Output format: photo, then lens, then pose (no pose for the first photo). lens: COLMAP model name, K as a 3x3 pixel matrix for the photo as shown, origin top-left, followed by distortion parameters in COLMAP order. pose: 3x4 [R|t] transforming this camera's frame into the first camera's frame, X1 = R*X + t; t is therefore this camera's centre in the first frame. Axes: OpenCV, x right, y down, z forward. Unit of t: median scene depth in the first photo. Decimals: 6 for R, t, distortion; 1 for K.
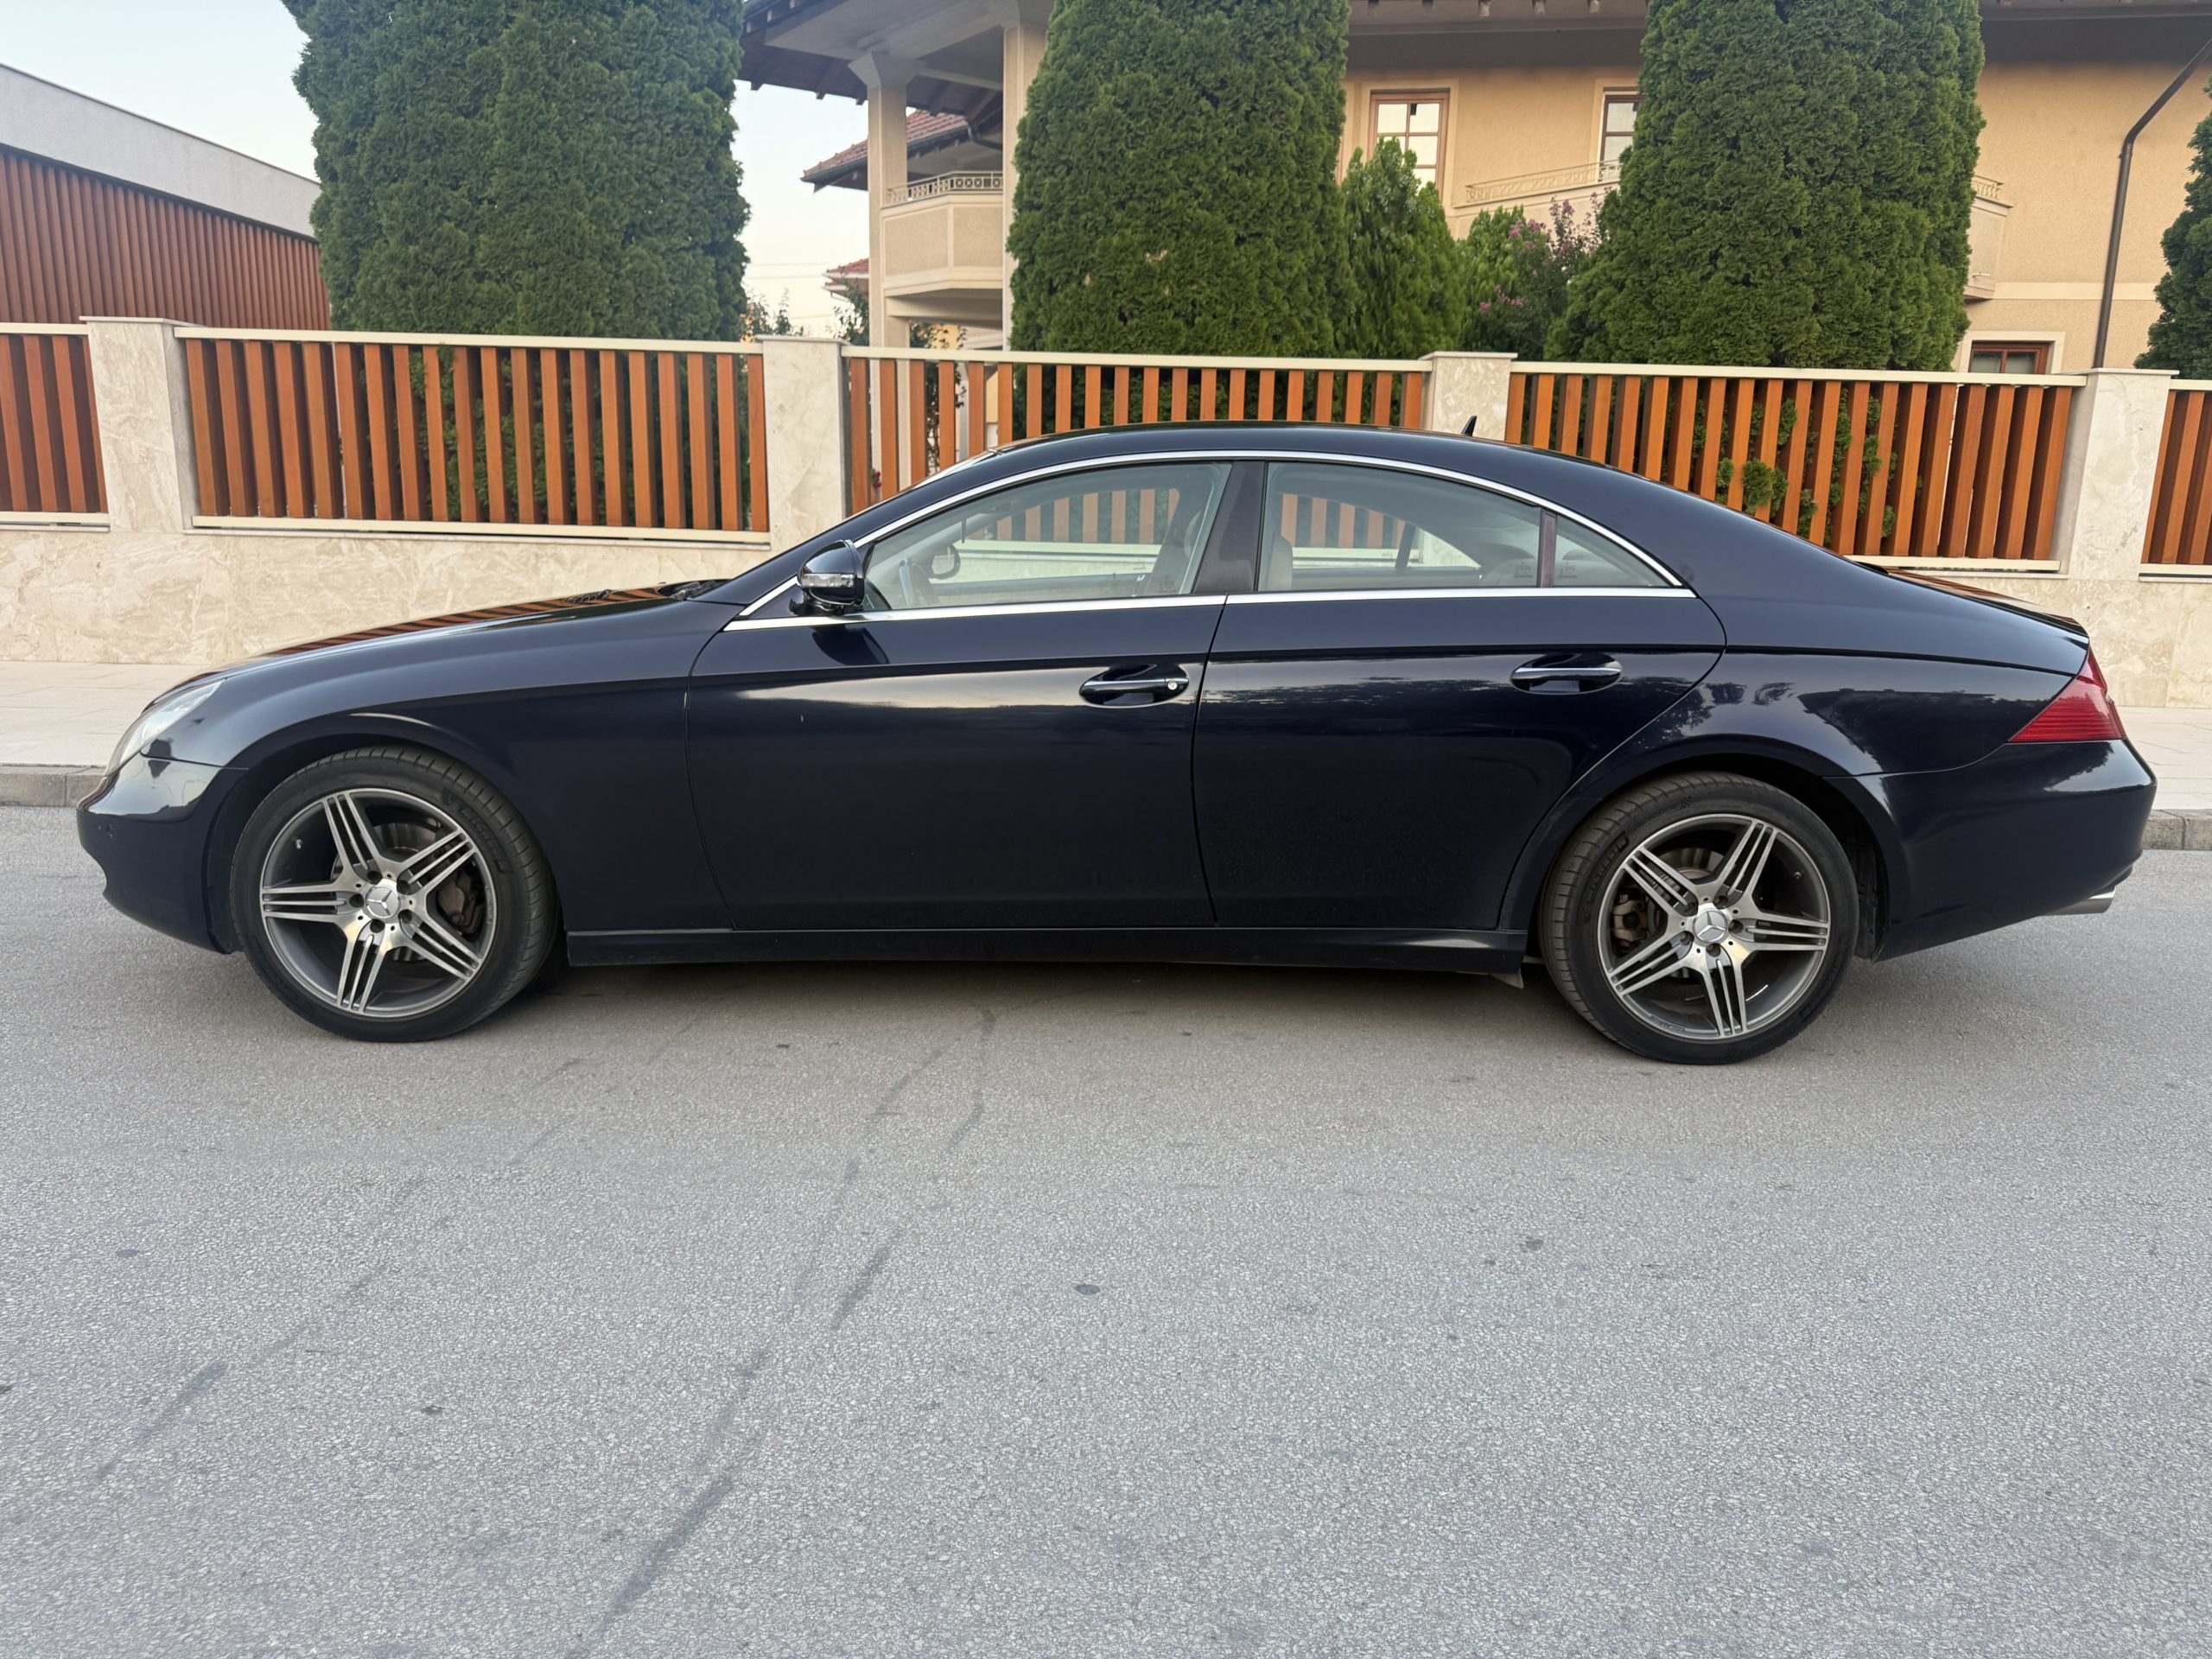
lens RADIAL K [[1597.8, 0, 1106.0], [0, 1597.8, 829.5], [0, 0, 1]] dist [0.044150, -0.071649]
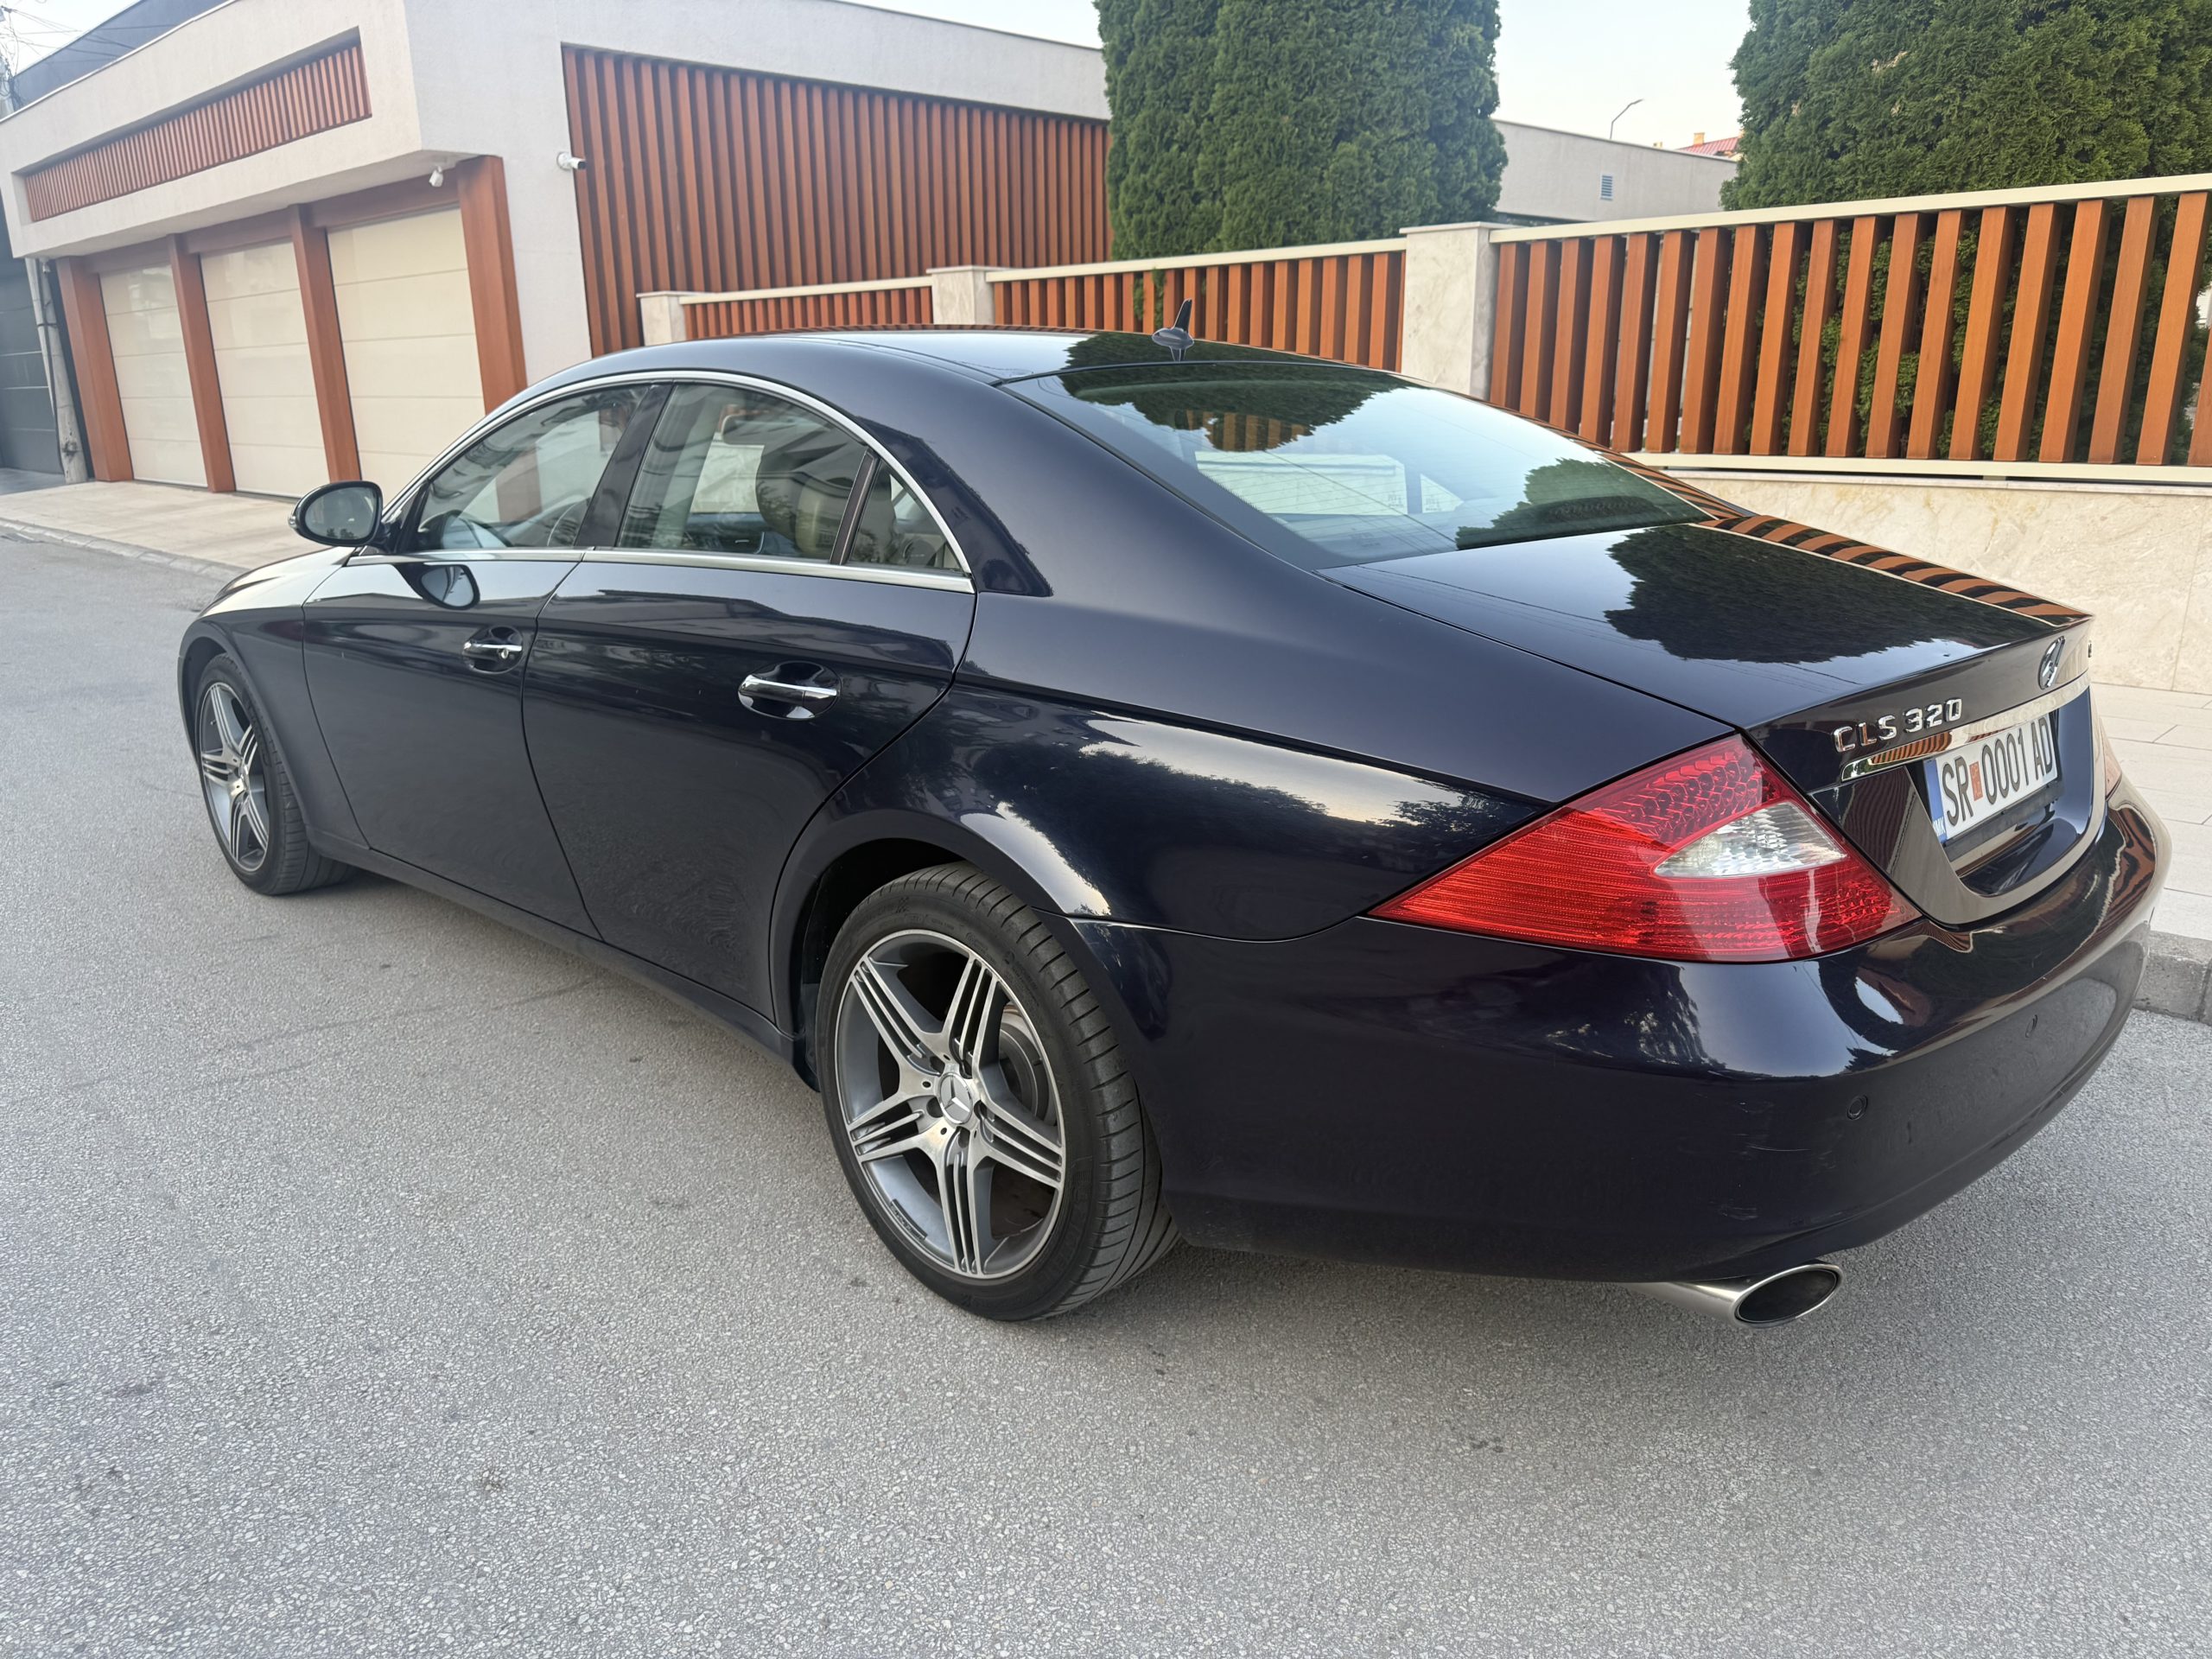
lens RADIAL K [[1594.1, 0, 1115.7], [0, 1594.1, 879.8], [0, 0, 1]] dist [-0.044298, 0.034078]
pose [[0.704186, 0.178781, -0.687138, 0.339312], [-0.118673, 0.983802, 0.134349, -0.047255], [0.700027, -0.013062, 0.713997, 0.243546]]
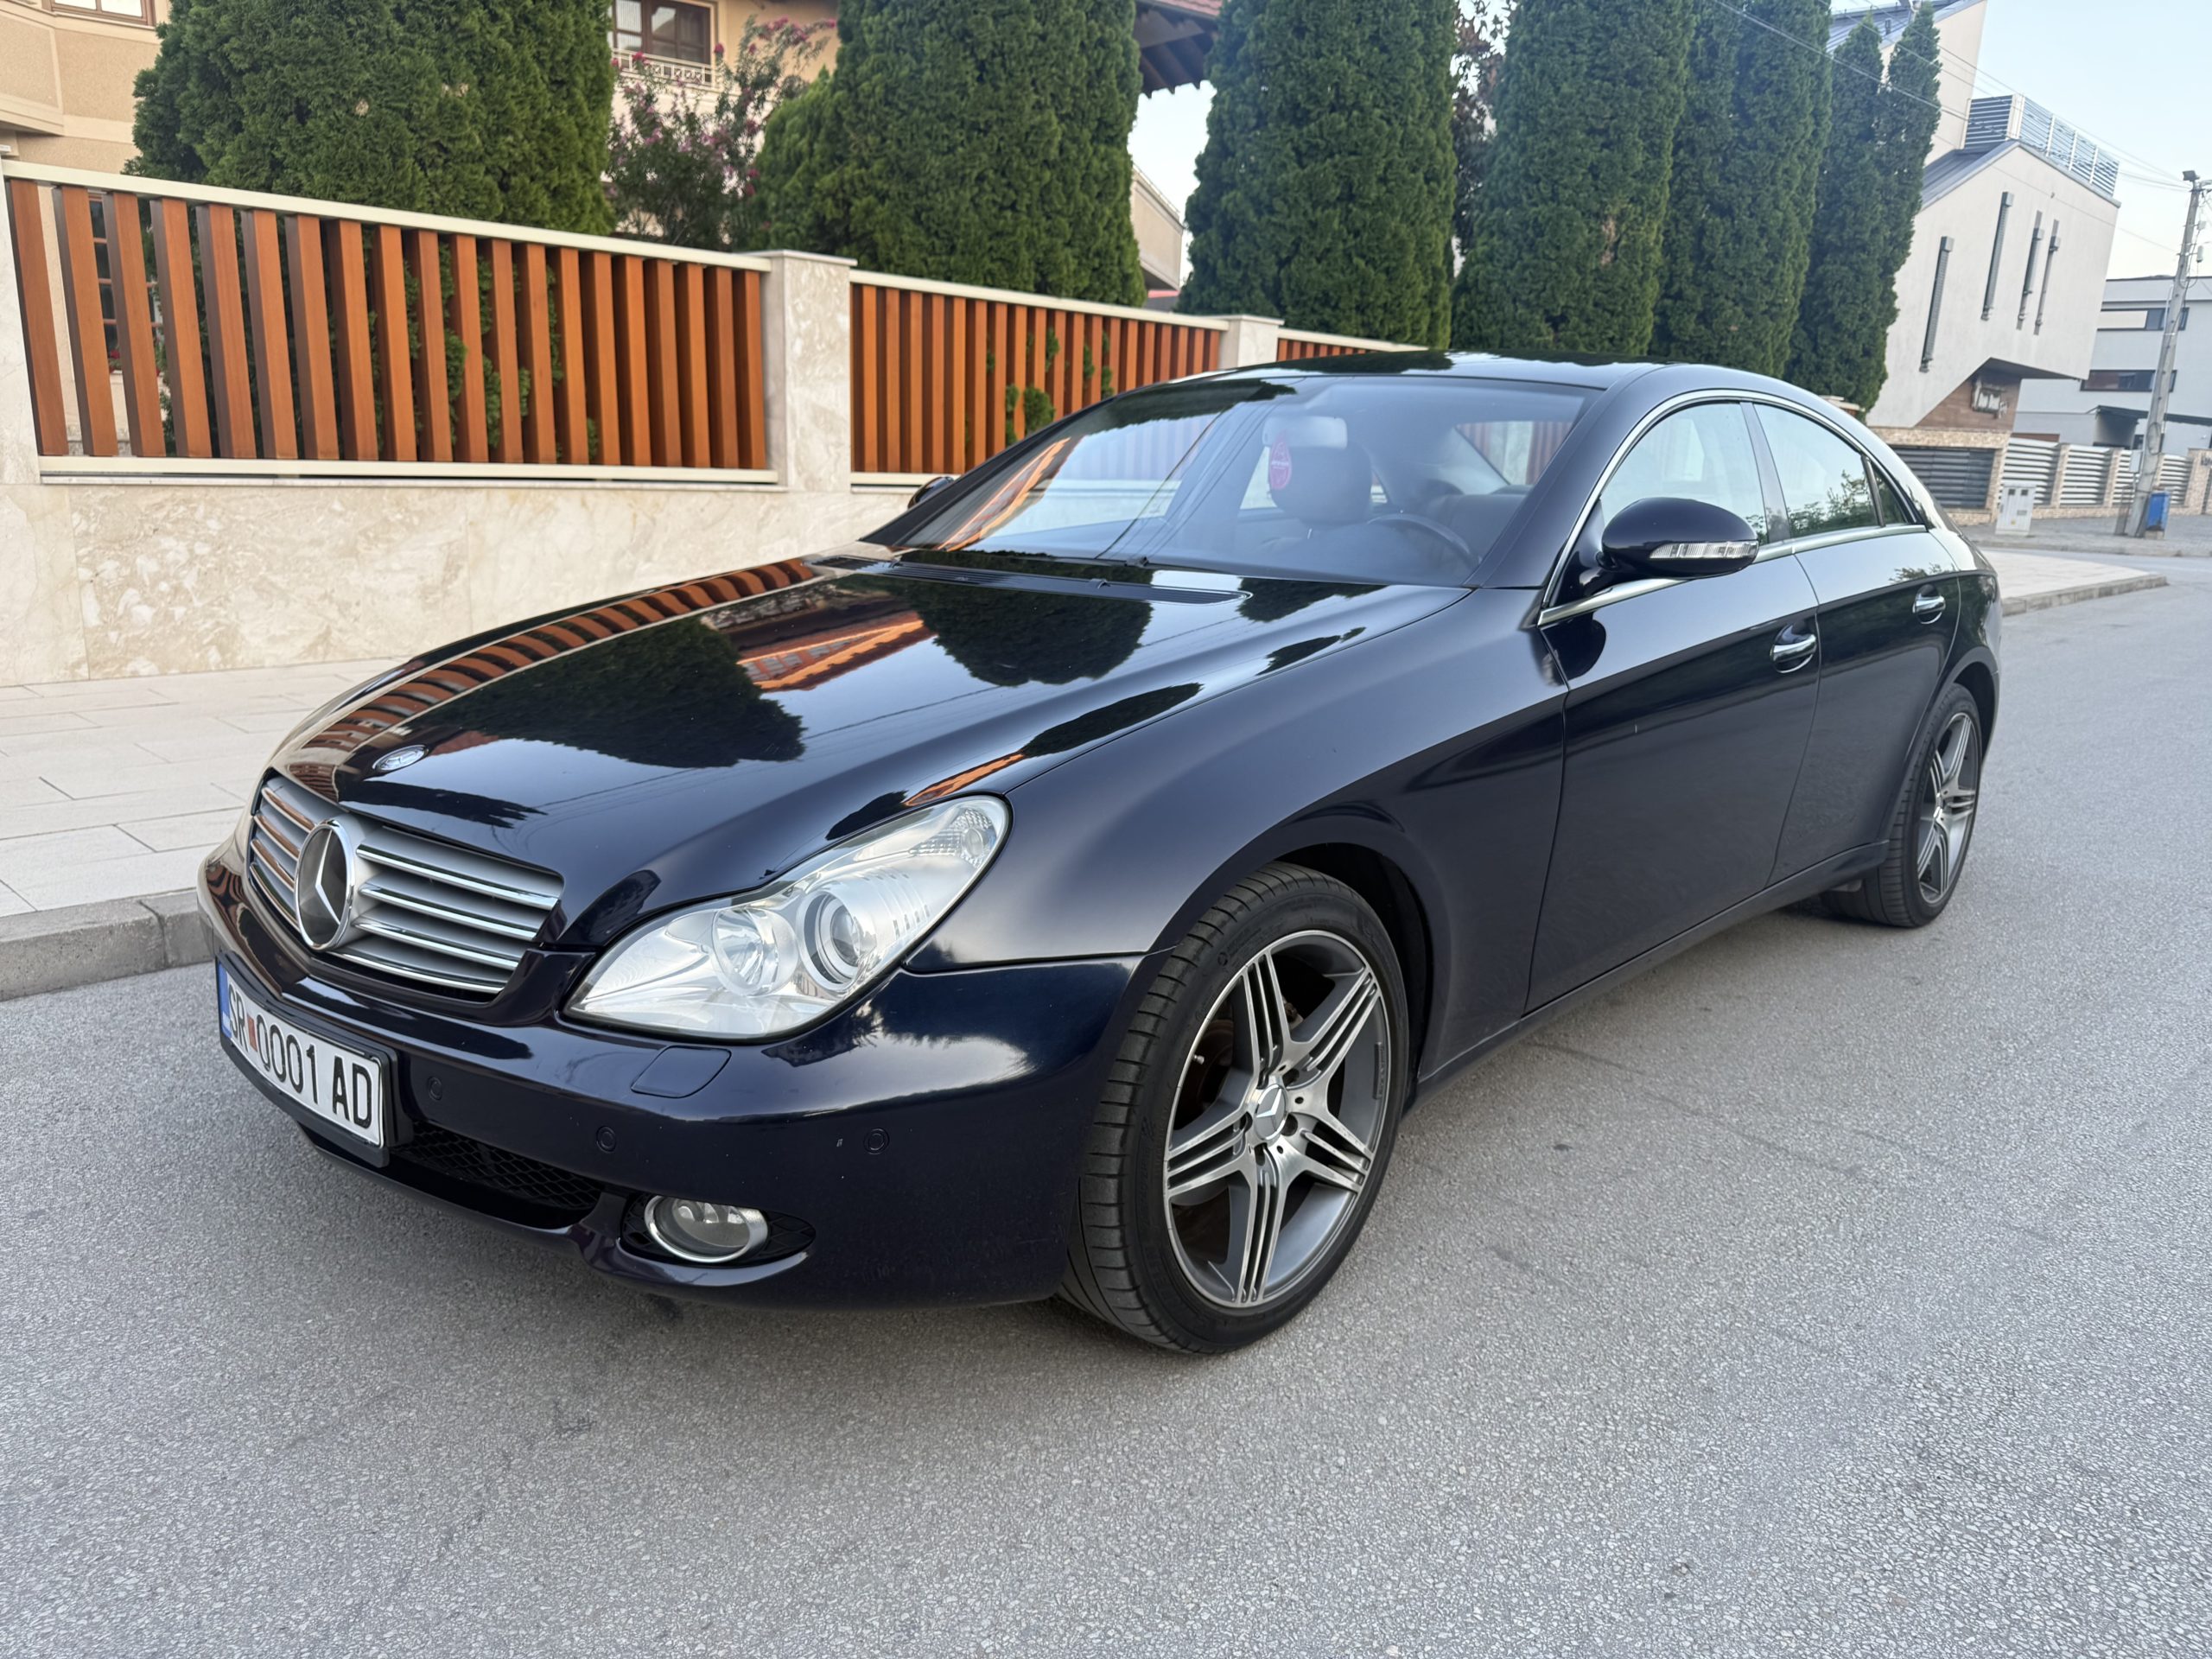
lens RADIAL K [[1600.1, 0, 1106.0], [0, 1600.1, 829.5], [0, 0, 1]] dist [0.074411, -0.162581]
pose [[0.682508, -0.166562, 0.711646, -0.363107], [0.126765, 0.985906, 0.109178, -0.054088], [-0.719801, 0.015697, 0.694003, 0.249312]]
